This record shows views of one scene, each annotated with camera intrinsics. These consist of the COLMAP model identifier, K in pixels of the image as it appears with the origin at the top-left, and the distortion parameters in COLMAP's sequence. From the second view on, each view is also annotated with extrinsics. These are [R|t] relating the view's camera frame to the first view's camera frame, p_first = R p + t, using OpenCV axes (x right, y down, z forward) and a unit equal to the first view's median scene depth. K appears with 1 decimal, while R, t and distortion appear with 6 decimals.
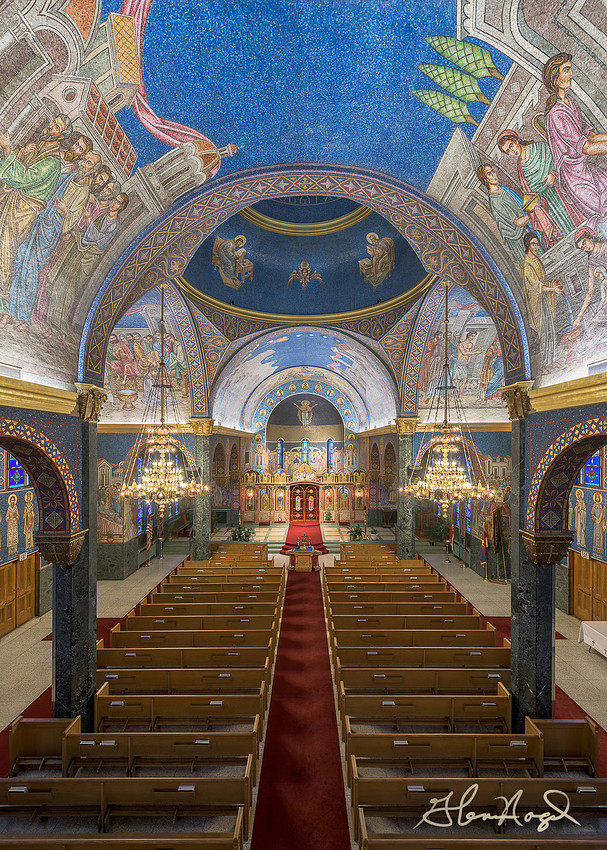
lens RADIAL K [[395.5, 0, 303.5], [0, 395.5, 425.0], [0, 0, 1]] dist [0.015519, -0.000240]
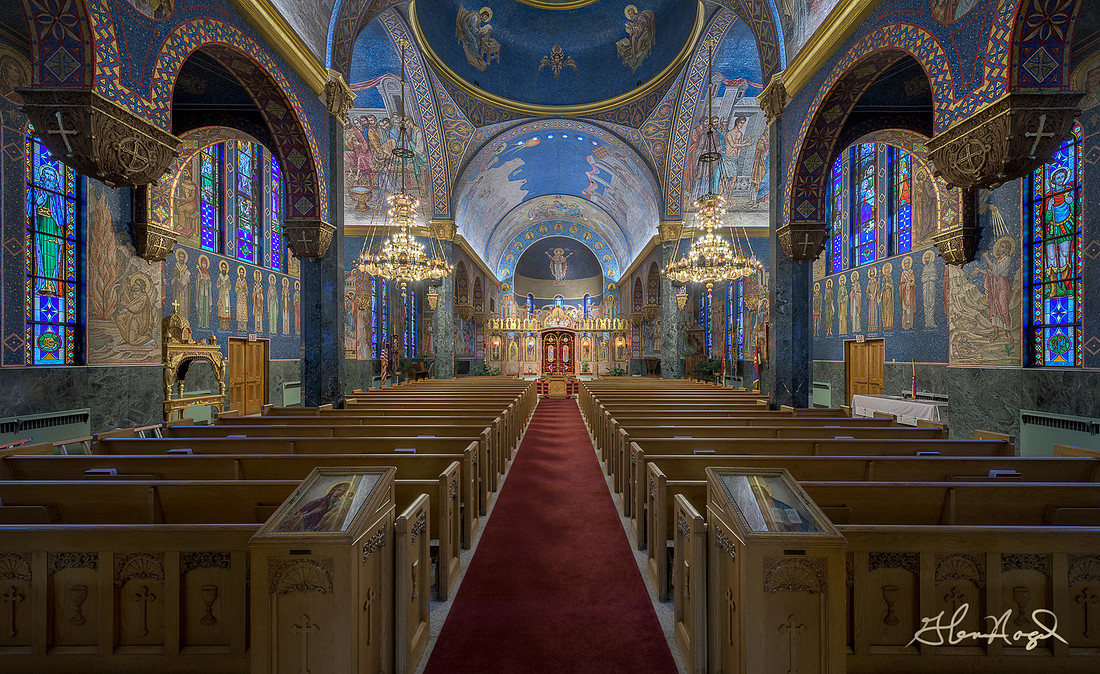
lens RADIAL K [[478.8, 0, 561.8], [0, 478.8, 348.1], [0, 0, 1]] dist [0.015577, -0.000030]
pose [[0.999929, -0.005042, 0.010786, -0.001191], [0.005142, 0.999944, -0.009278, 0.292400], [-0.010738, 0.009333, 0.999899, -0.094221]]
